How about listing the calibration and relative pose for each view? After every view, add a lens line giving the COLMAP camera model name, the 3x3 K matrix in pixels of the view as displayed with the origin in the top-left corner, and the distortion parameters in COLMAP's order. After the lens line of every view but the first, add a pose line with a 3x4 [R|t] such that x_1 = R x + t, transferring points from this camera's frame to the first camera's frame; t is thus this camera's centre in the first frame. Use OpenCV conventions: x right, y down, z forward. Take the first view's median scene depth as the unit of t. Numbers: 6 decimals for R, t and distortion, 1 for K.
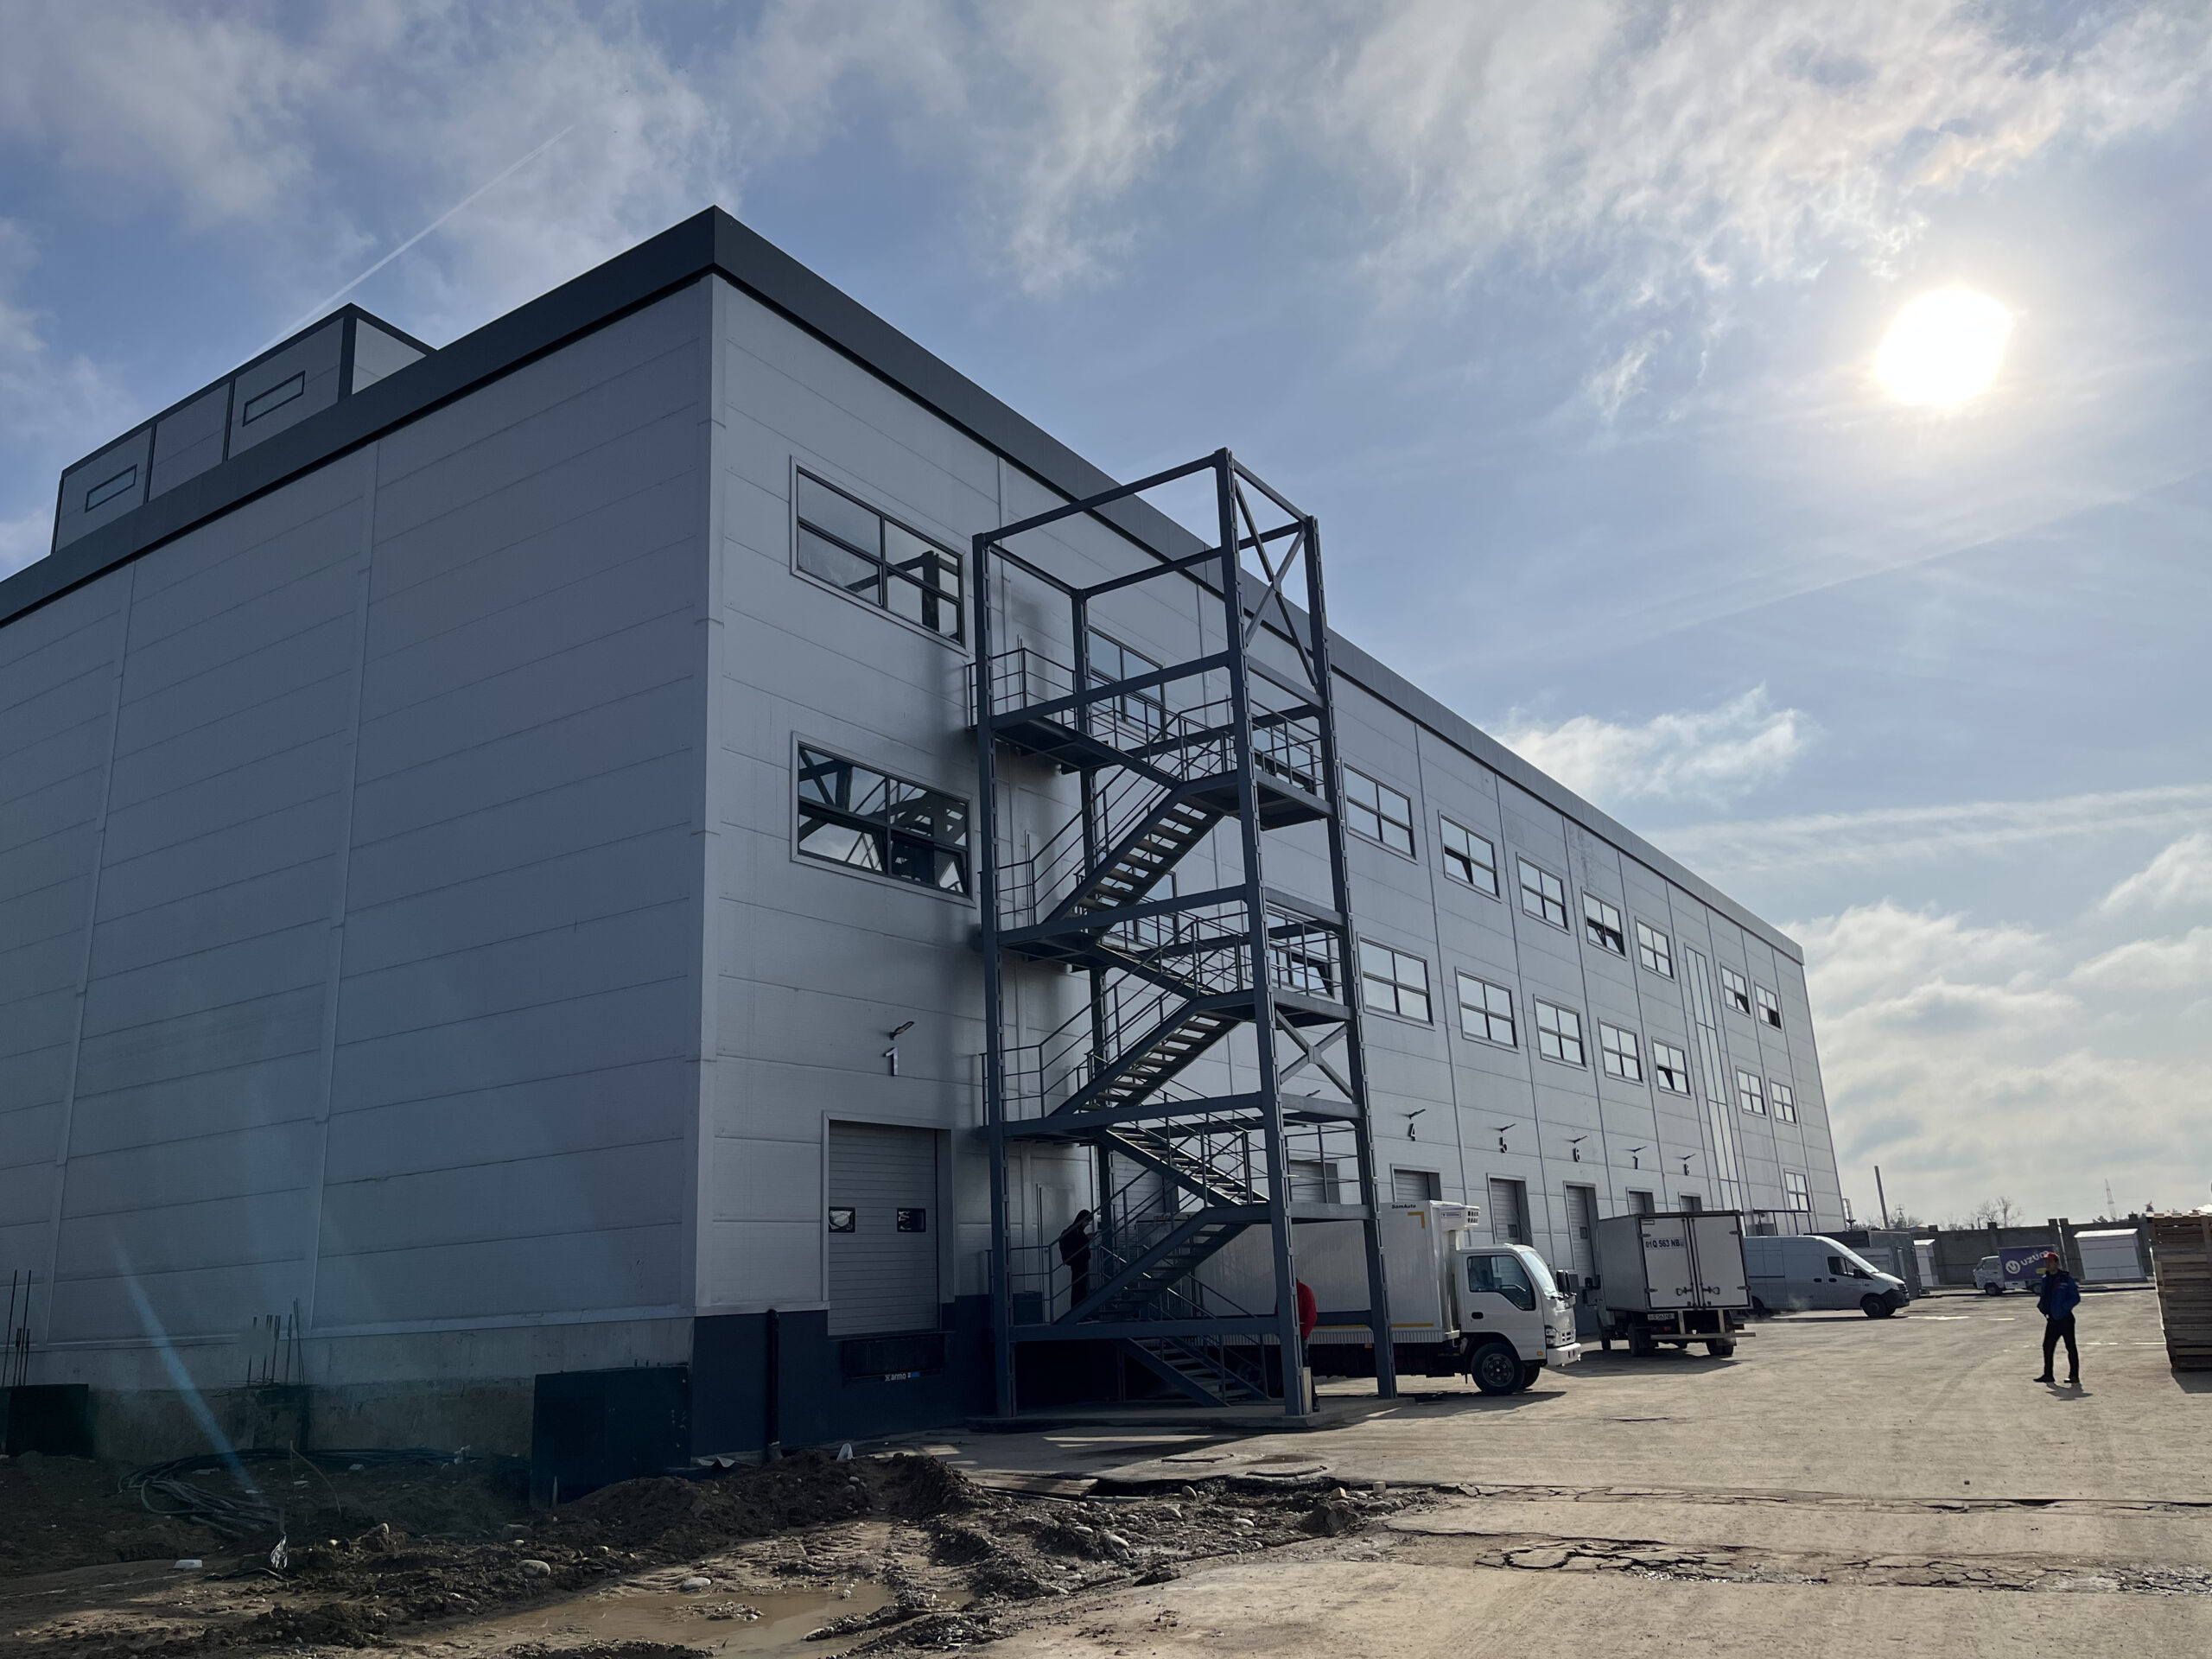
lens RADIAL K [[1684.7, 0, 1106.0], [0, 1684.7, 829.5], [0, 0, 1]] dist [0.004126, -0.000410]
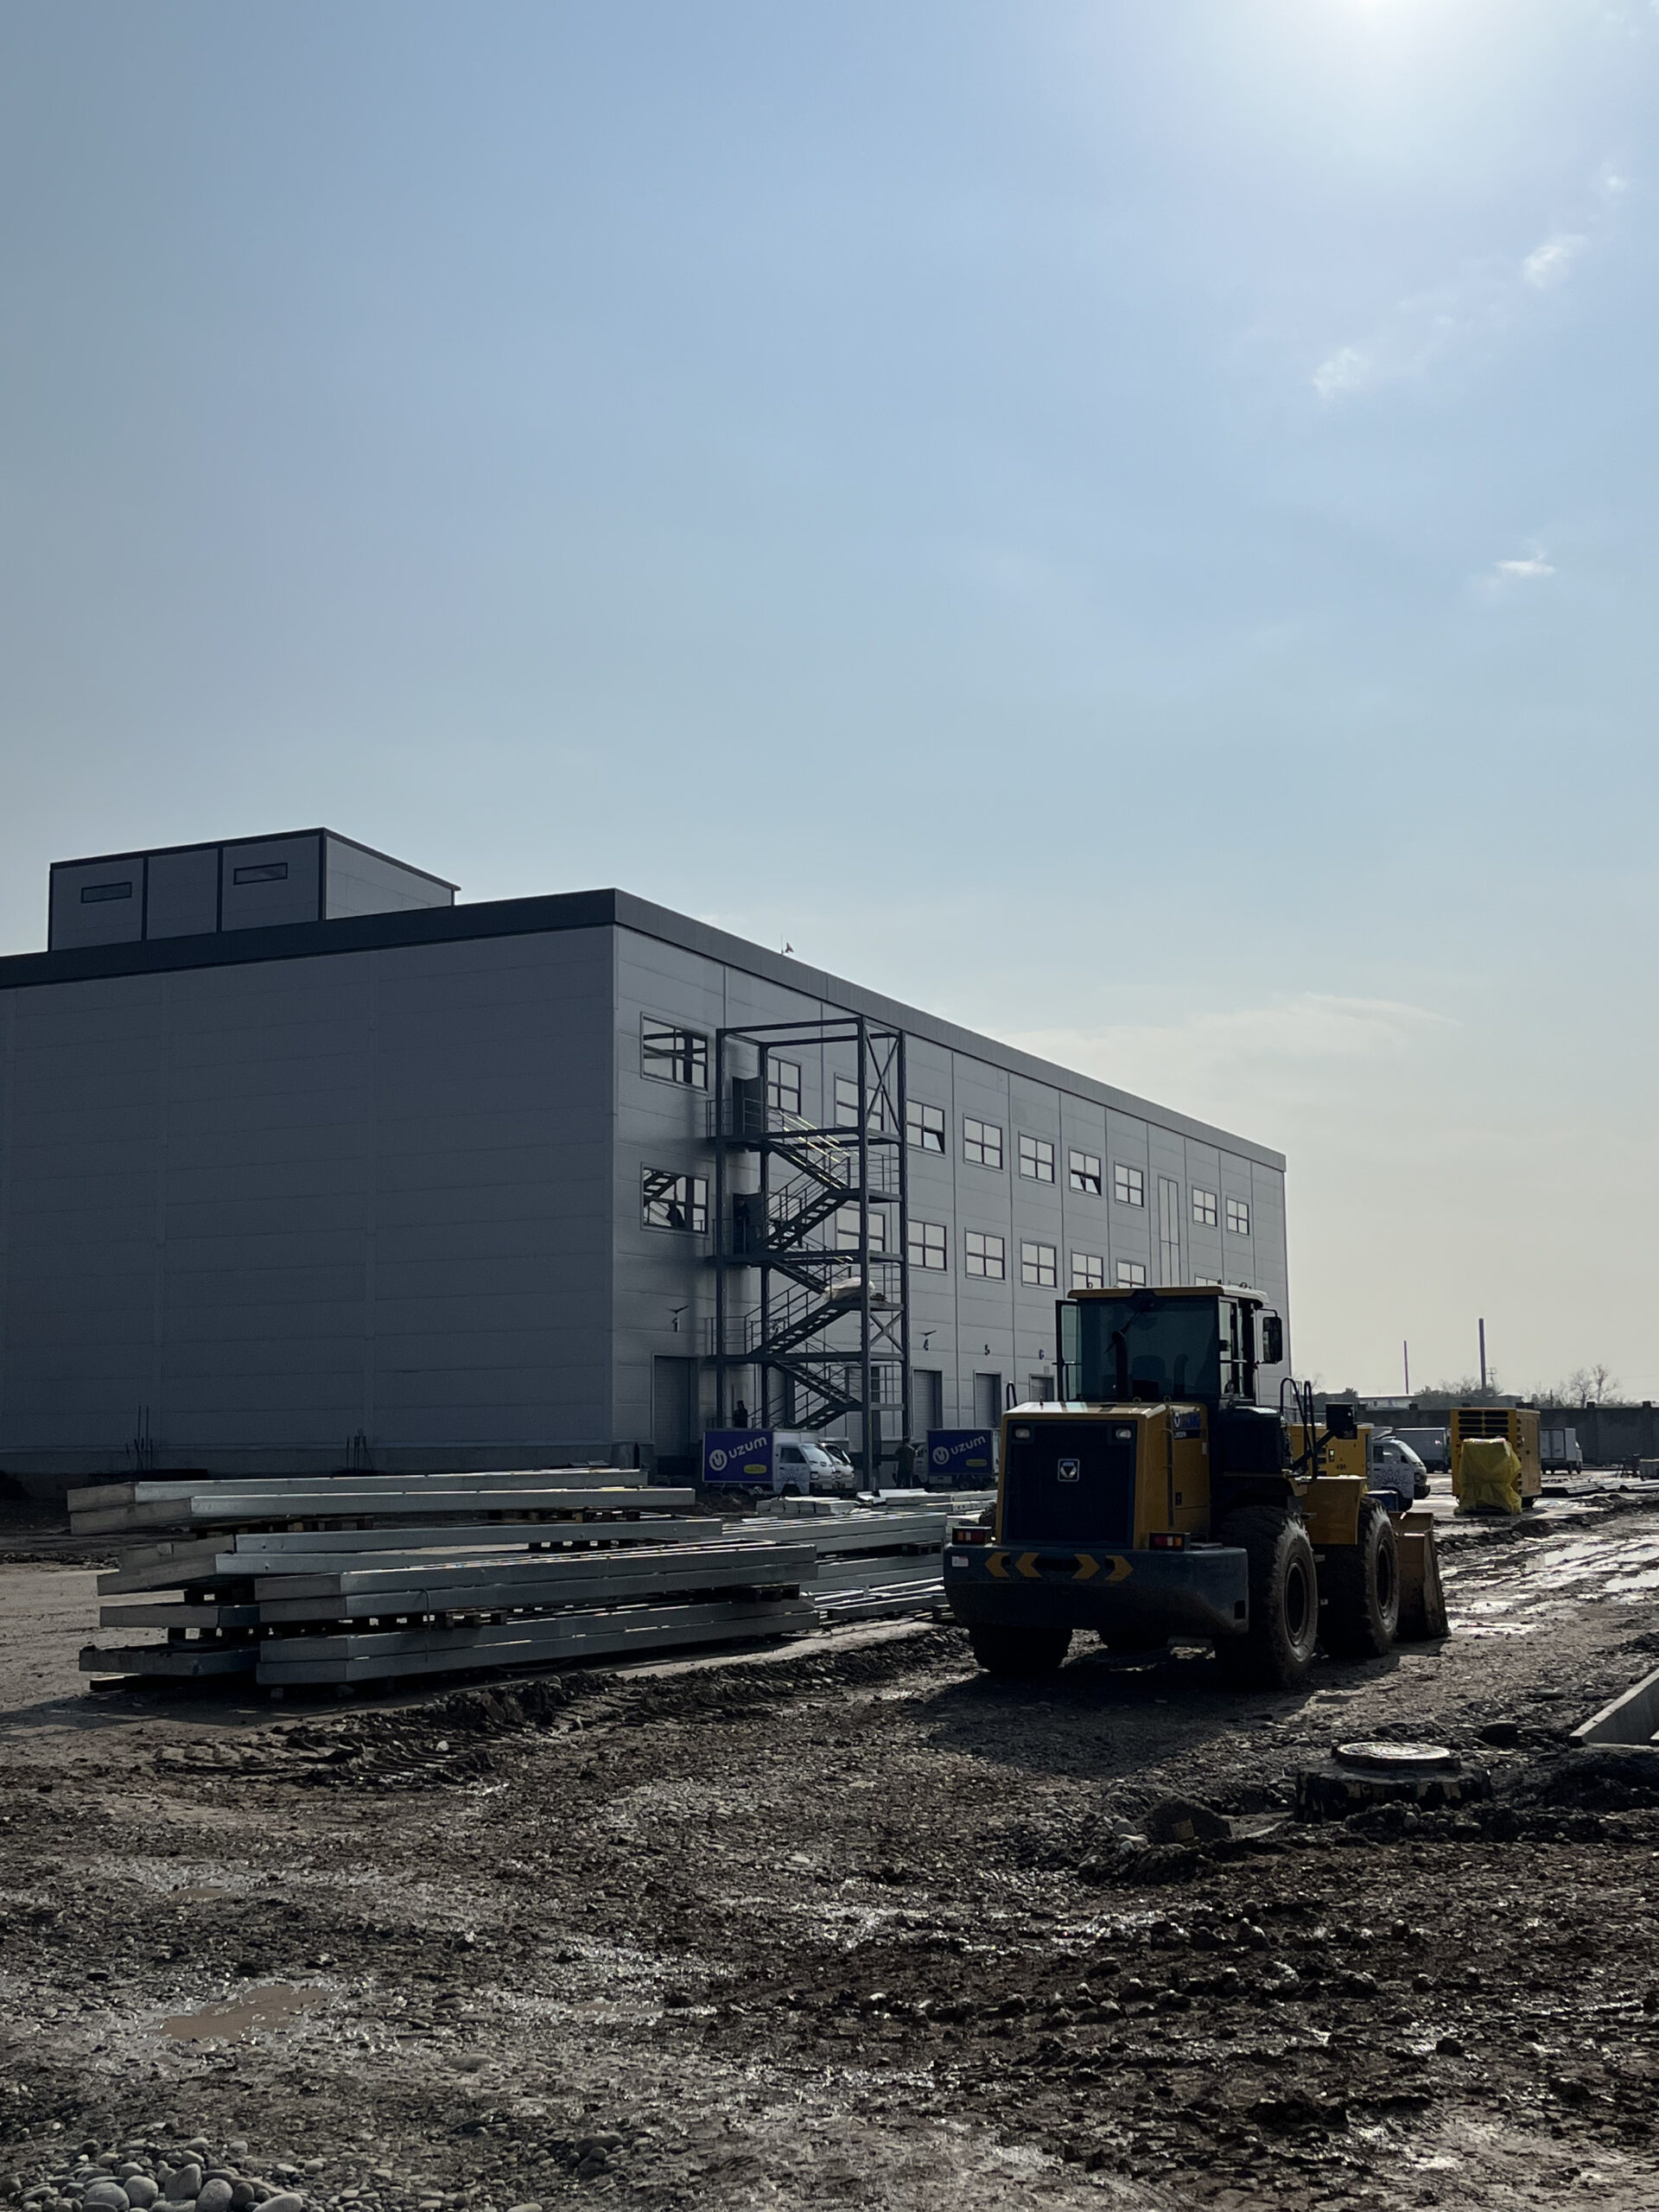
lens RADIAL K [[2492.5, 0, 829.5], [0, 2492.5, 1106.0], [0, 0, 1]] dist [0.009722, 0.002379]
pose [[0.988105, 0.056964, 0.142841, -0.330738], [-0.075578, 0.988829, 0.128471, -0.437974], [-0.133927, -0.137738, 0.981372, -1.612589]]
